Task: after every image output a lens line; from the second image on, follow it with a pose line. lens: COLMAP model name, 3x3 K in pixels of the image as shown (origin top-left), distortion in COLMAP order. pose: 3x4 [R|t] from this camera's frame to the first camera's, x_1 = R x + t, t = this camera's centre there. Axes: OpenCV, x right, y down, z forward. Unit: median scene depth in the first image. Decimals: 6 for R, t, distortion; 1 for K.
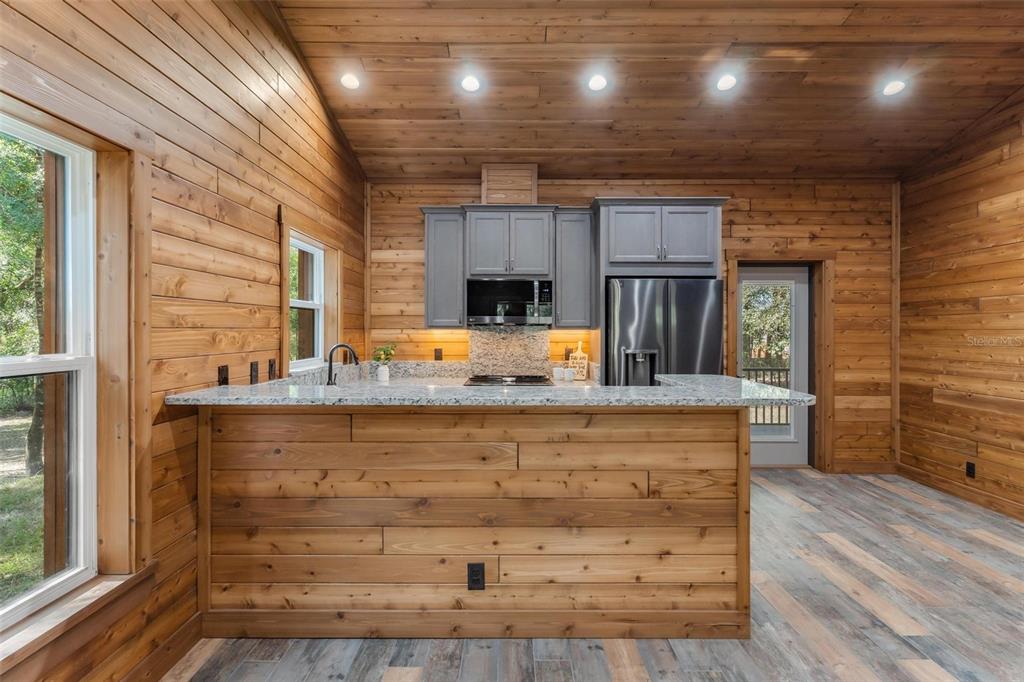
lens RADIAL K [[499.1, 0, 507.1], [0, 499.1, 330.8], [0, 0, 1]] dist [0.001930, -0.000726]
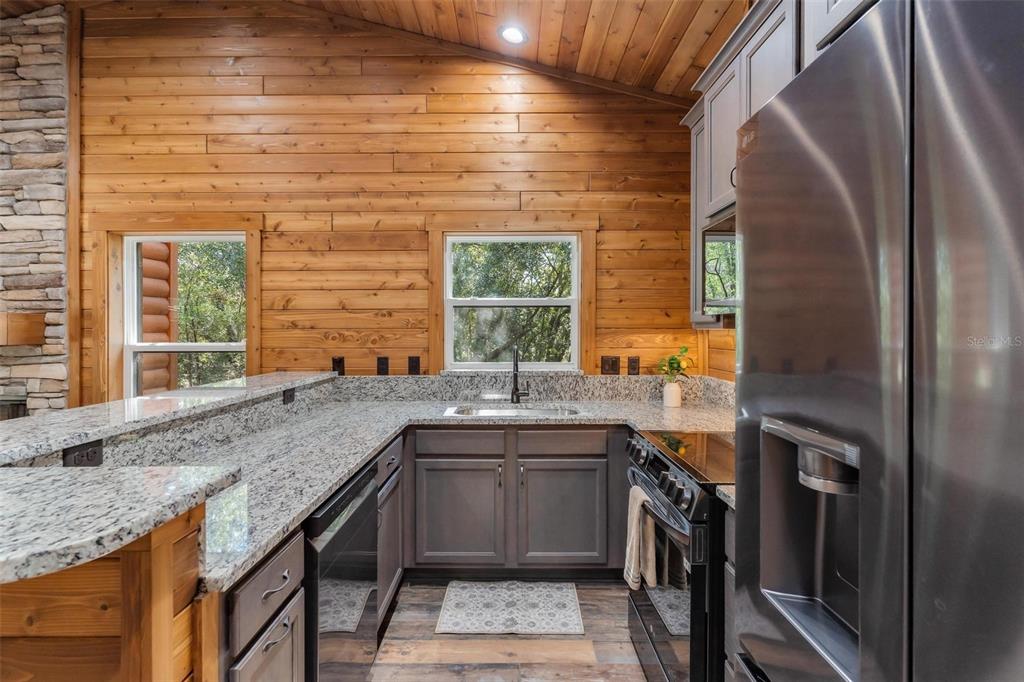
lens RADIAL K [[499.1, 0, 512.1], [0, 499.1, 330.9], [0, 0, 1]] dist [0.001930, -0.000726]
pose [[-0.002663, -0.001575, -0.999995, 0.488388], [-0.000348, 0.999999, -0.001575, 0.001189], [0.999996, 0.000344, -0.002664, 0.926768]]
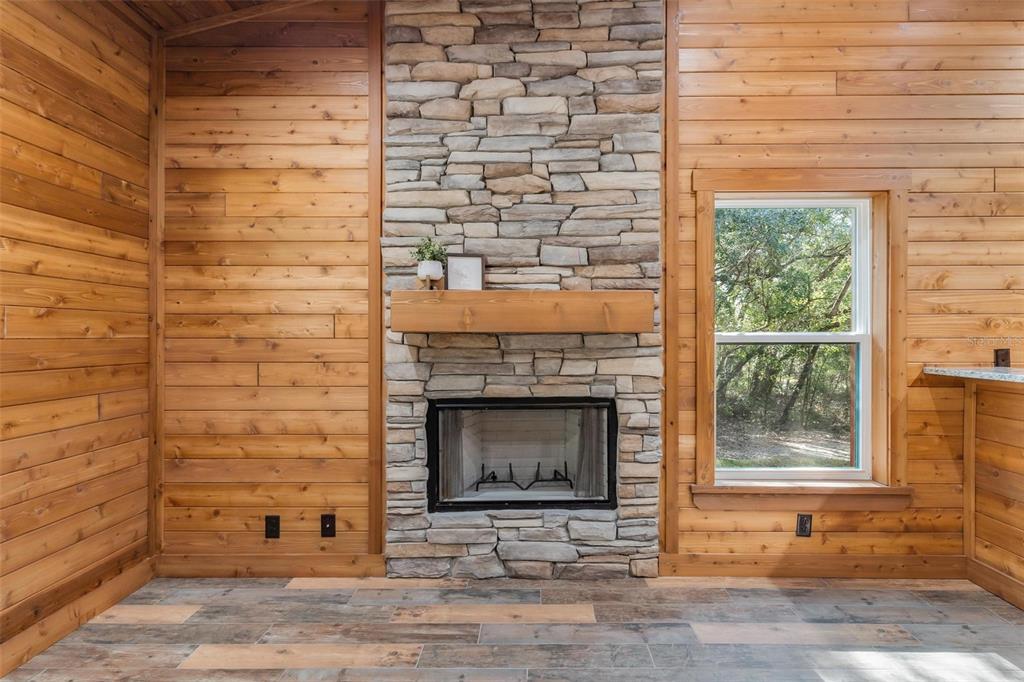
lens RADIAL K [[499.1, 0, 533.4], [0, 499.1, 338.8], [0, 0, 1]] dist [0.001930, -0.000726]
pose [[-0.000964, 0.004482, -0.999989, 0.322593], [-0.000874, 0.999990, 0.004483, 0.027916], [0.999999, 0.000878, -0.000960, -0.007970]]
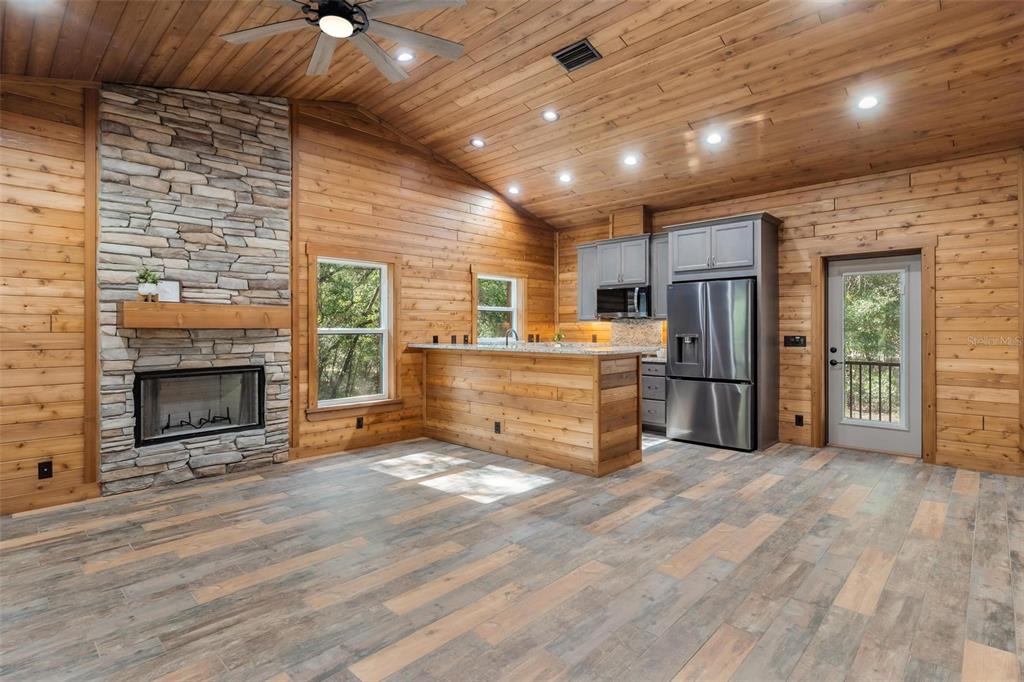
lens RADIAL K [[499.1, 0, 501.4], [0, 499.1, 329.1], [0, 0, 1]] dist [0.001930, -0.000726]
pose [[0.718781, -0.003042, -0.695230, 0.896816], [0.001340, 0.999995, -0.002990, 0.028429], [0.695235, 0.001218, 0.718781, -0.366699]]
